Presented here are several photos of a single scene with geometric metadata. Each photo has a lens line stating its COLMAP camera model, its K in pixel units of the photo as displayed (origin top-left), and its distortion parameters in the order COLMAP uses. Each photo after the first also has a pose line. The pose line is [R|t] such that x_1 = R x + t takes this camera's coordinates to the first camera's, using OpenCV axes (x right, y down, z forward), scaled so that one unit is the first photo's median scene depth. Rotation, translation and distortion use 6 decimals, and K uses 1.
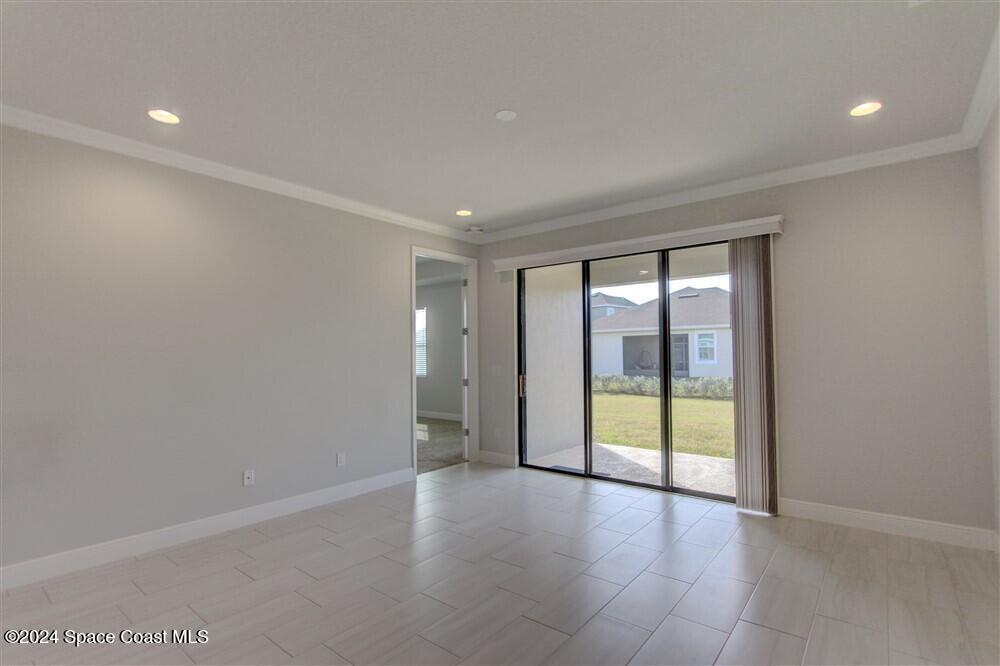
lens RADIAL K [[498.3, 0, 486.7], [0, 498.3, 334.5], [0, 0, 1]] dist [0.013713, -0.001466]
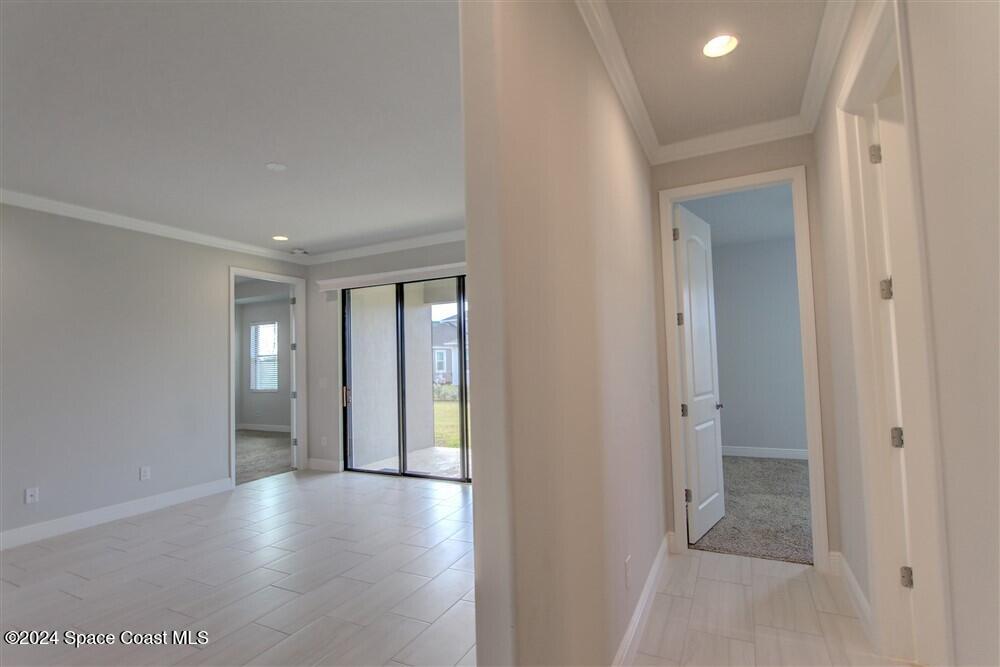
lens RADIAL K [[498.3, 0, 486.7], [0, 498.3, 335.0], [0, 0, 1]] dist [0.013713, -0.001466]
pose [[0.977802, -0.006014, 0.209445, 0.145012], [0.010844, 0.999701, -0.021919, -0.003606], [-0.209250, 0.023704, 0.977575, -0.133989]]
